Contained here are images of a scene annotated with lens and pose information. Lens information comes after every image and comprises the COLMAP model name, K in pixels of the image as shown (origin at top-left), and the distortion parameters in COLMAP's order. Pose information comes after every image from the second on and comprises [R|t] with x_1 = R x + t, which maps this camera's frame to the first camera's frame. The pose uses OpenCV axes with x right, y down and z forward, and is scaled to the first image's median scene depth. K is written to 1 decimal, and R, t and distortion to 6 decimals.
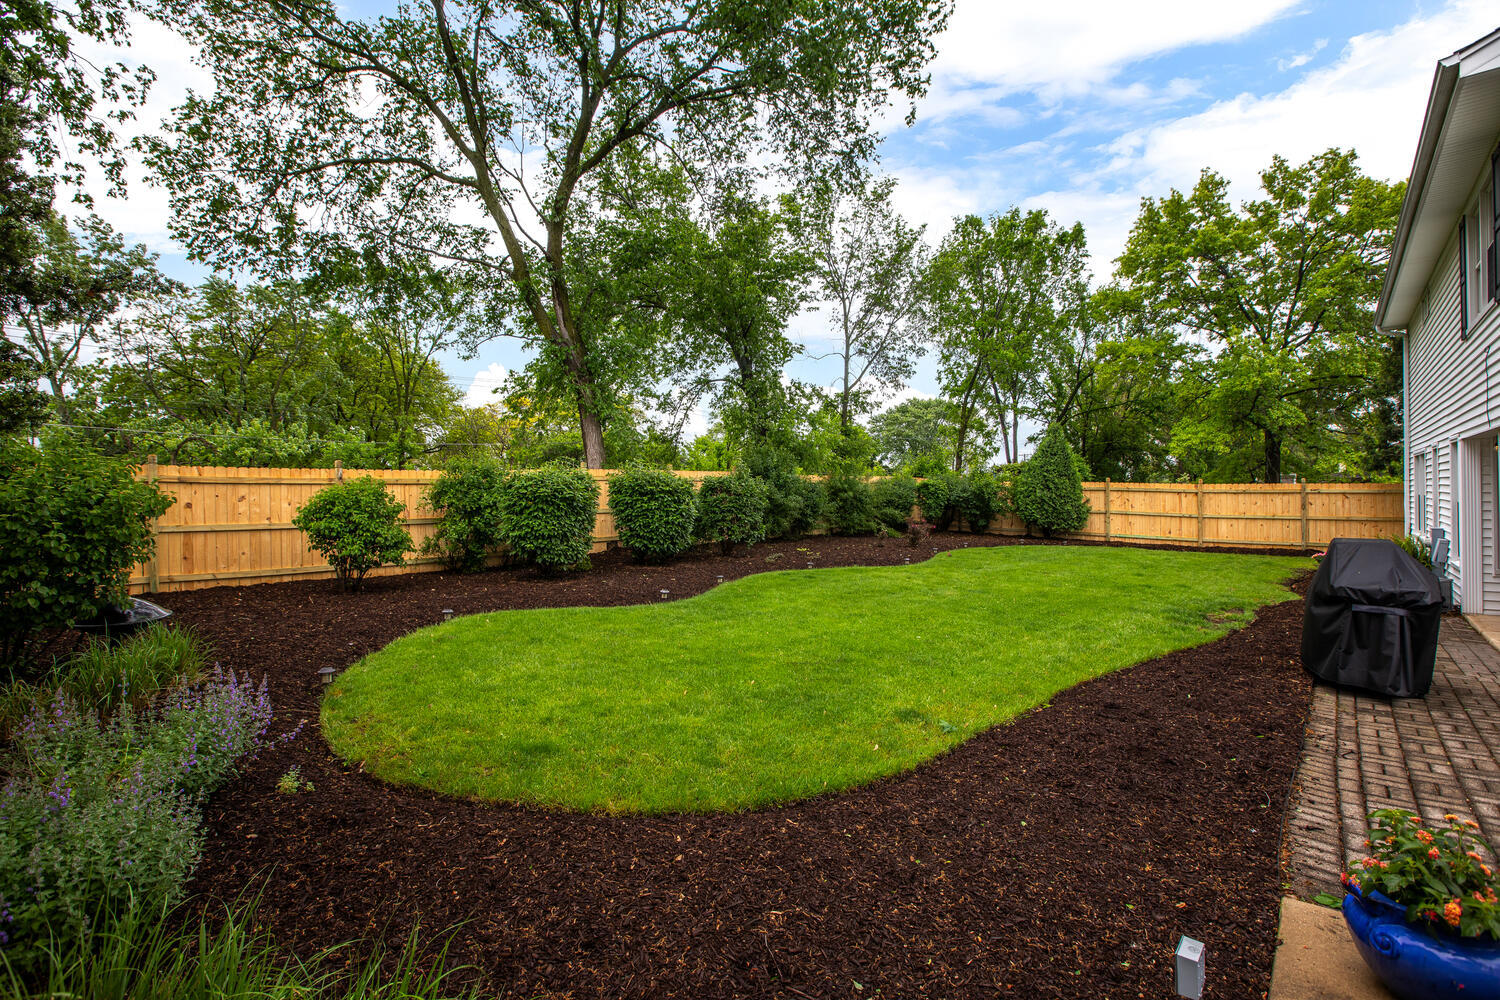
lens RADIAL K [[693.0, 0, 733.4], [0, 693.0, 494.1], [0, 0, 1]] dist [-0.029593, 0.001121]
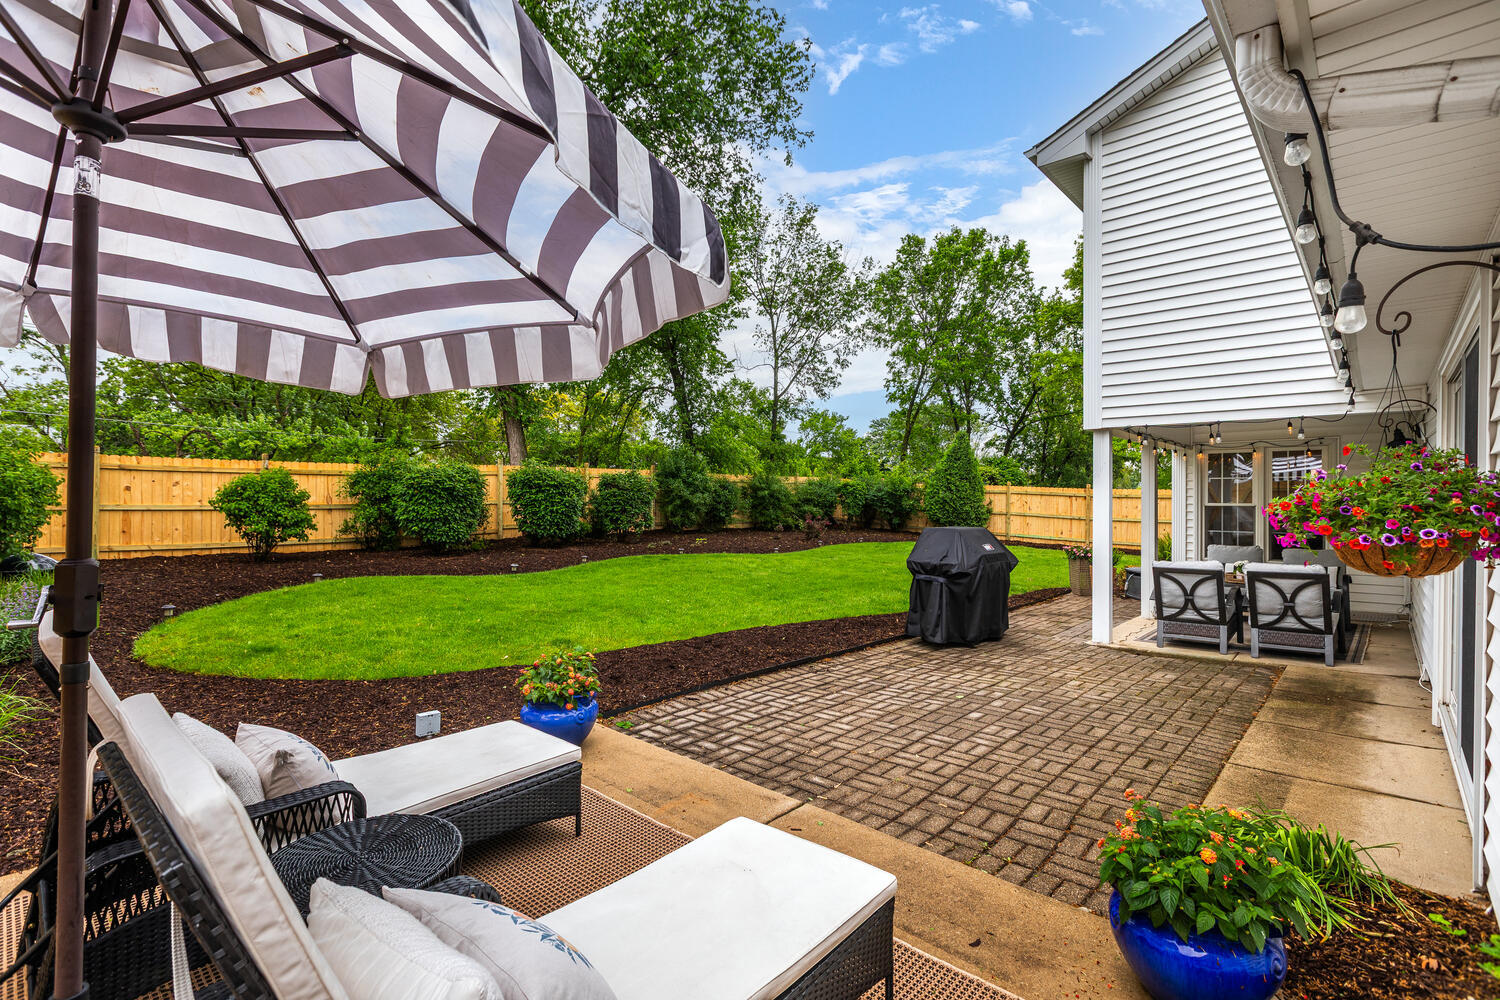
lens RADIAL K [[688.9, 0, 755.5], [0, 688.9, 490.7], [0, 0, 1]] dist [0.002207, 0.000187]
pose [[0.999531, 0.018217, -0.024620, 0.266087], [-0.018344, 0.999819, -0.004952, 0.004938], [0.024526, 0.005401, 0.999685, -0.153840]]
